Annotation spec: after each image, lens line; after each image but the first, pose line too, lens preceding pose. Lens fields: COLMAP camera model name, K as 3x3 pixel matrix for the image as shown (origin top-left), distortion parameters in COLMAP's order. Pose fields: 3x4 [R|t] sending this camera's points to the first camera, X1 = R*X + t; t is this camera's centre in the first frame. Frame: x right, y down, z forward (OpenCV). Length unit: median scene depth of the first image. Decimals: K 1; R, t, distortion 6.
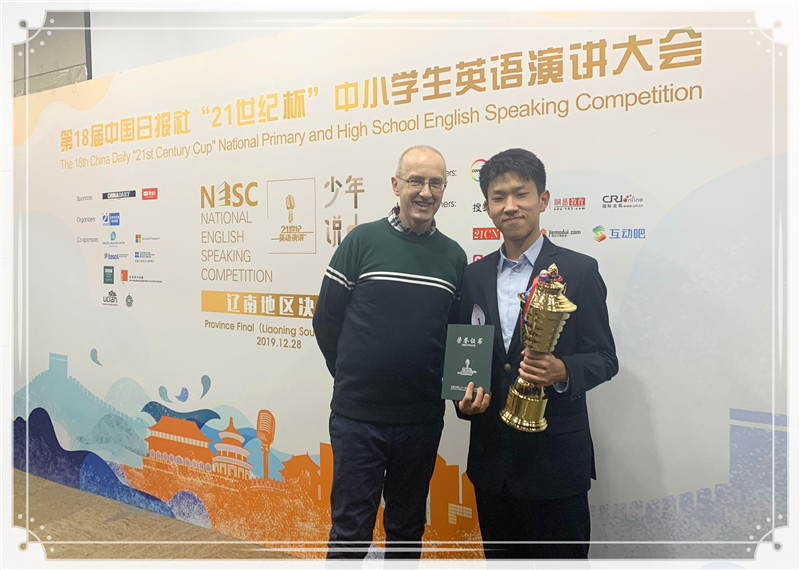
lens RADIAL K [[626.8, 0, 398.7], [0, 626.8, 288.2], [0, 0, 1]] dist [0.110129, -0.060318]
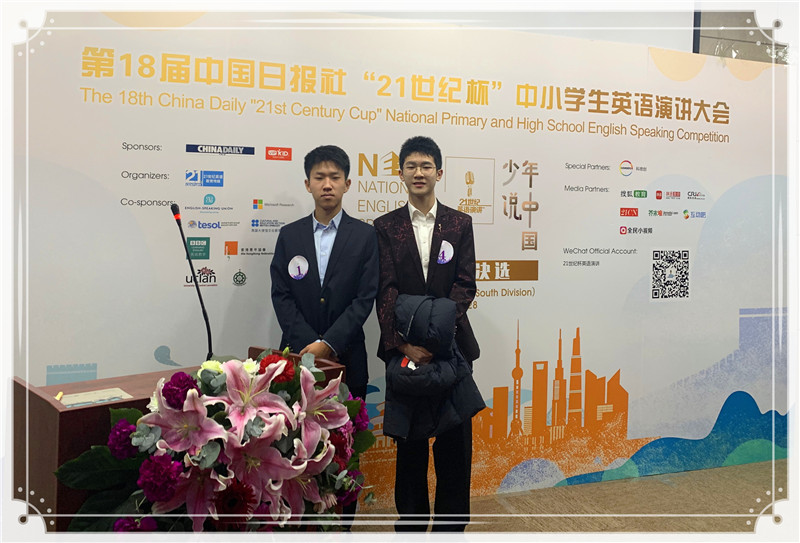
lens RADIAL K [[627.2, 0, 399.8], [0, 627.2, 269.6], [0, 0, 1]] dist [0.076013, 0.014031]
pose [[0.652595, -0.031768, 0.757041, -1.142903], [0.039956, 0.999173, 0.007485, 0.012954], [-0.756653, 0.025364, 0.653325, 0.383601]]
